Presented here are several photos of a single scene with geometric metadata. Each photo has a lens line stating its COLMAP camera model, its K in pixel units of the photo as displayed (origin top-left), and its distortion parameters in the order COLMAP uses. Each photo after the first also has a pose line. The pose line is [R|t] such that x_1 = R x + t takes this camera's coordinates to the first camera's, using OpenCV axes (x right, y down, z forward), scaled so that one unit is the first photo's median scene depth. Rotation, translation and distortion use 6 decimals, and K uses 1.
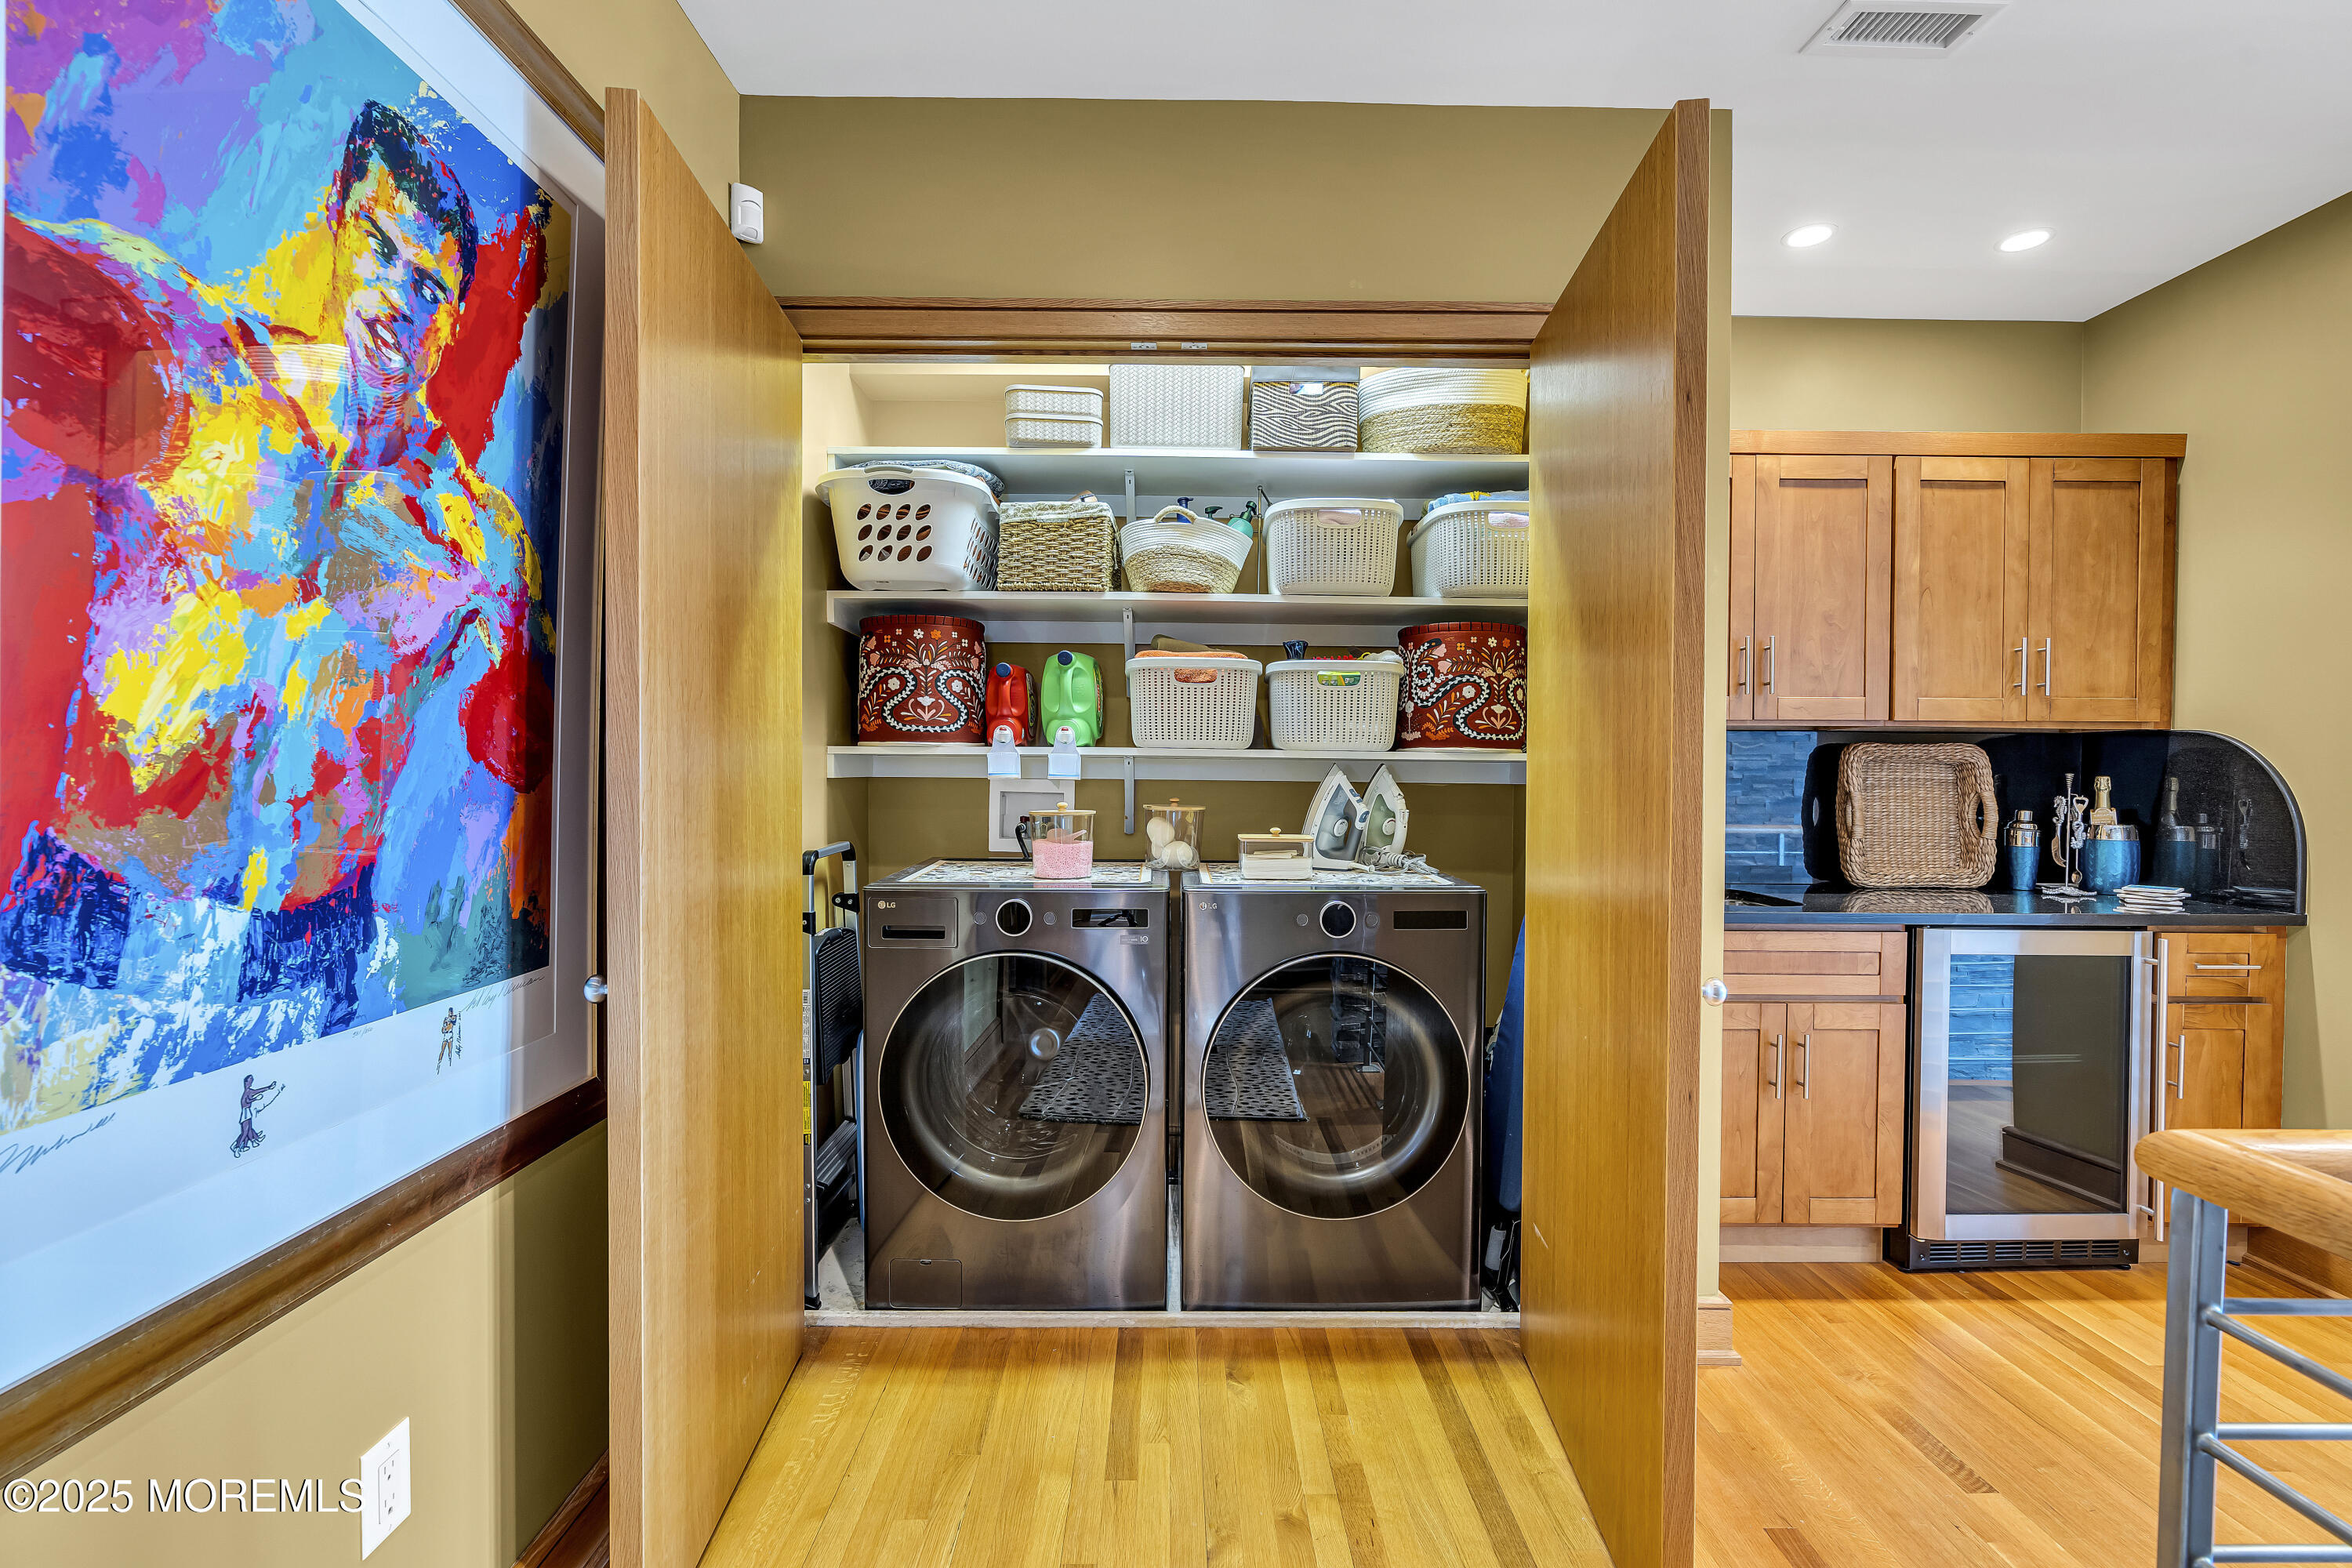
lens RADIAL K [[1055.7, 0, 1179.0], [0, 1055.7, 780.5], [0, 0, 1]] dist [-0.011141, 0.005120]
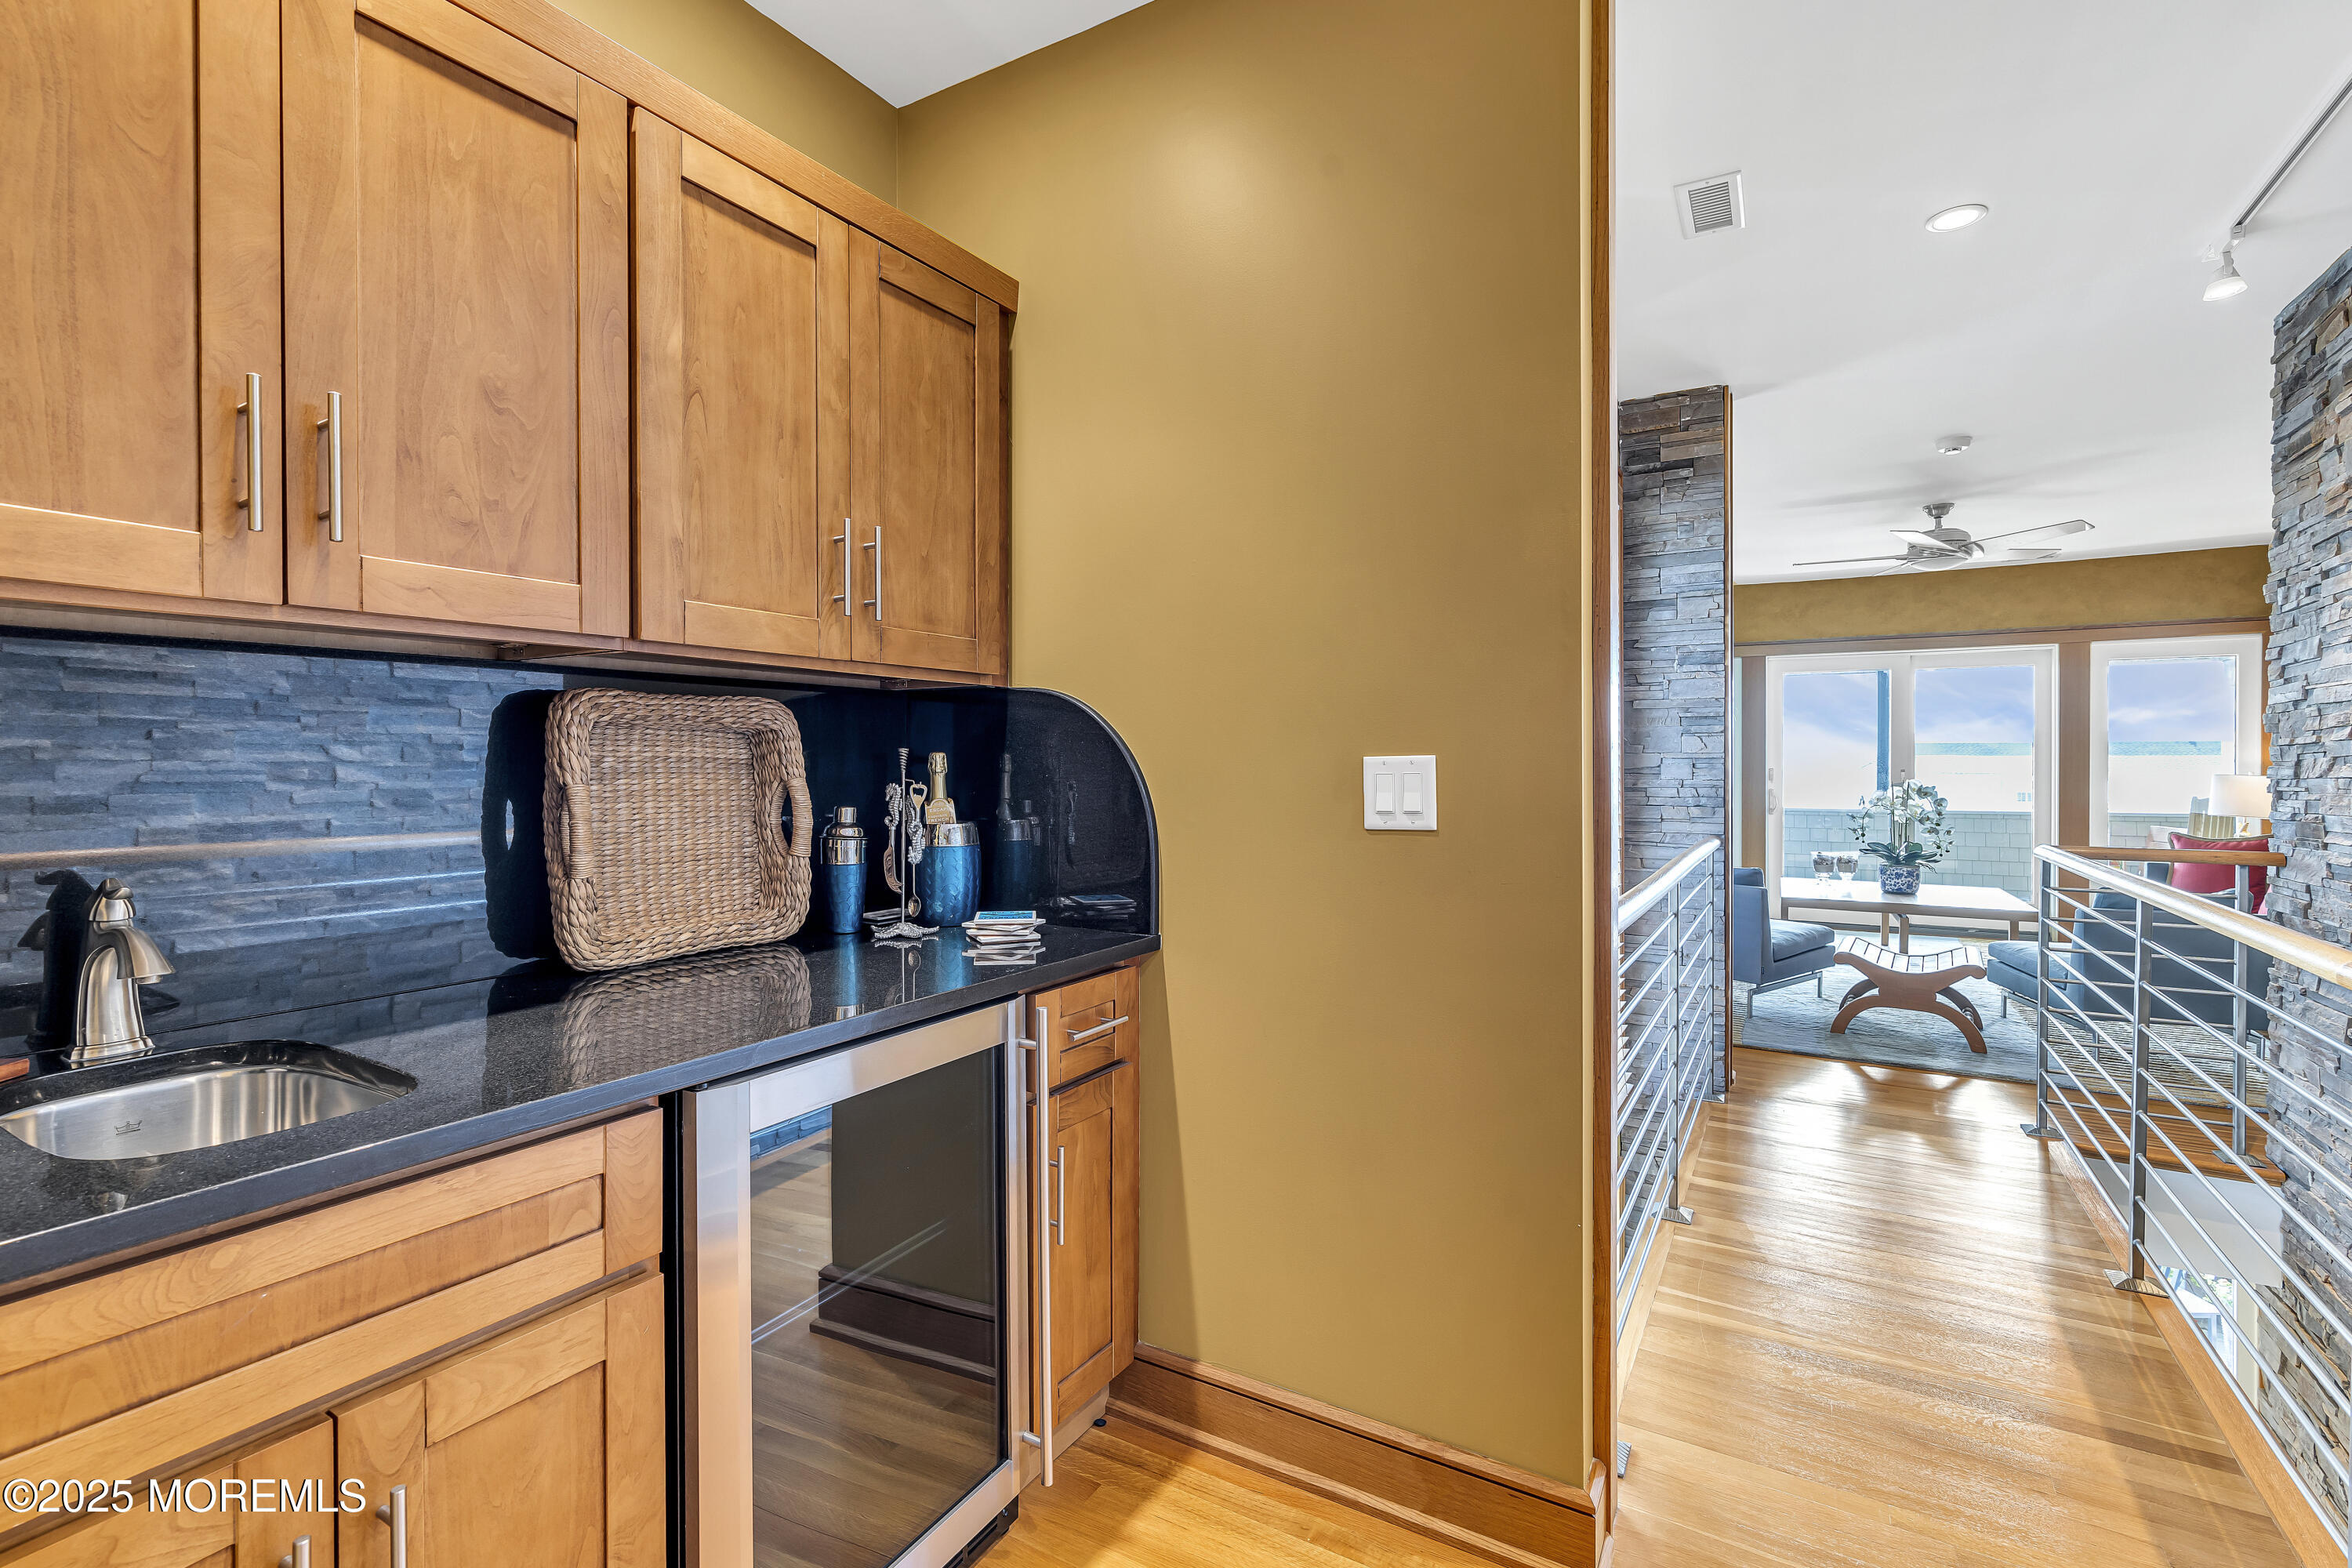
lens RADIAL K [[1055.7, 0, 1179.0], [0, 1055.7, 780.5], [0, 0, 1]] dist [-0.011141, 0.005120]
pose [[0.519923, -0.024066, 0.853874, 0.385540], [0.011689, 0.999710, 0.021059, 0.001595], [-0.854133, -0.000968, 0.520054, 0.523580]]
